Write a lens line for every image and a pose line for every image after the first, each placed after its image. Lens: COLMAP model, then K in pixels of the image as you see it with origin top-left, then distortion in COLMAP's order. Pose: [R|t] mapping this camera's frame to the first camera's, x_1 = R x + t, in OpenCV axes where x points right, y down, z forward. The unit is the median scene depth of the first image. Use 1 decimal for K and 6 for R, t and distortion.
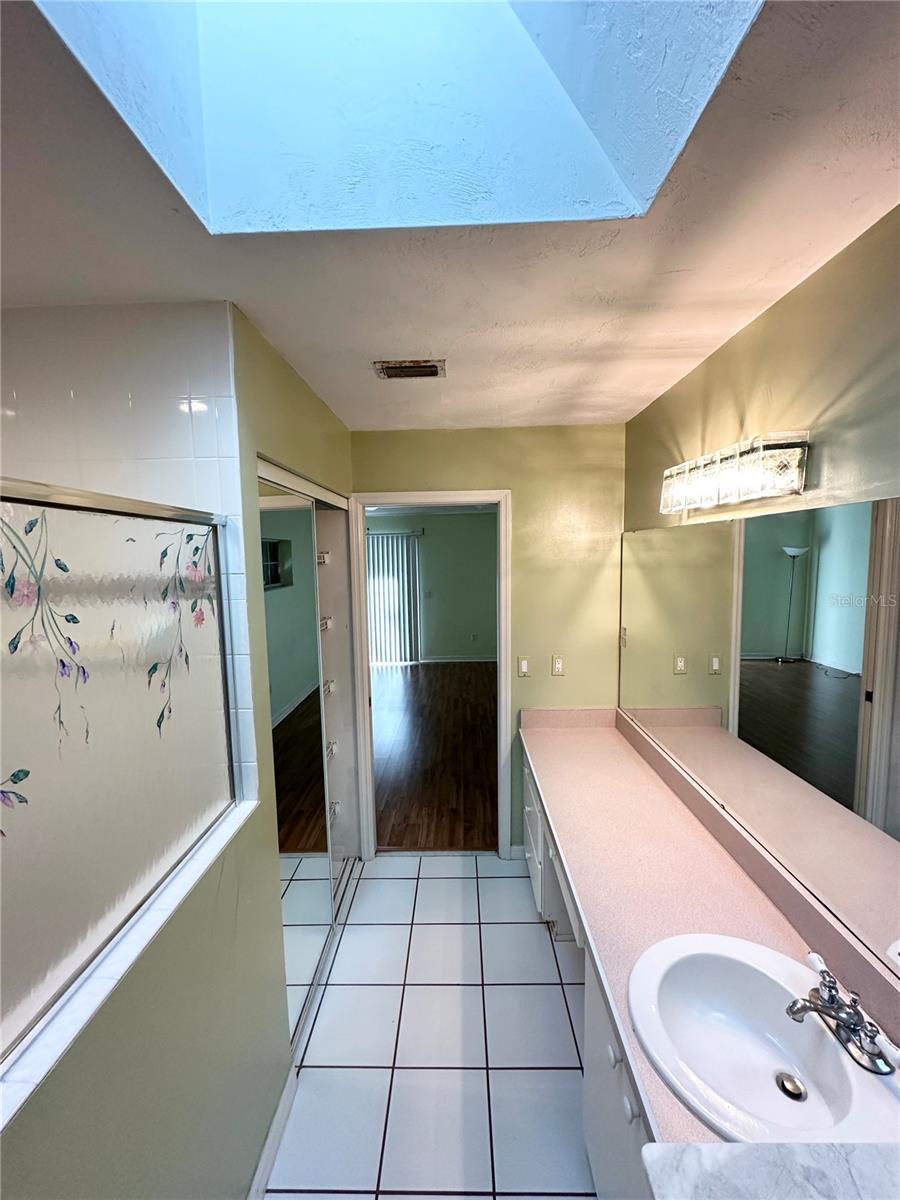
lens RADIAL K [[474.1, 0, 449.6], [0, 474.1, 599.9], [0, 0, 1]] dist [-0.001864, 0.000016]
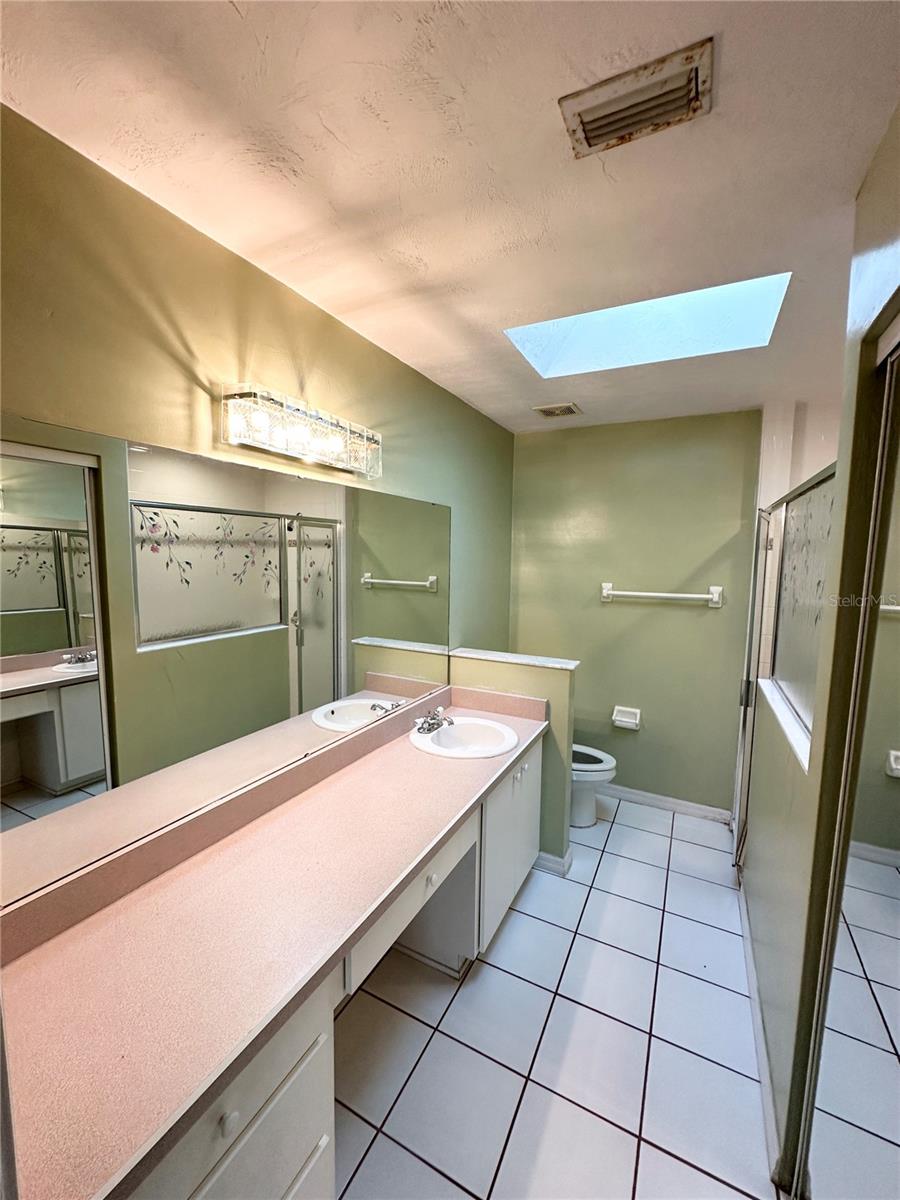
lens RADIAL K [[478.5, 0, 452.4], [0, 478.5, 599.2], [0, 0, 1]] dist [-0.001282, 0.000213]
pose [[-0.897038, -0.040059, 0.440134, -0.173187], [0.042383, 0.983496, 0.175894, -0.080348], [-0.439917, 0.176438, -0.880536, 1.874791]]
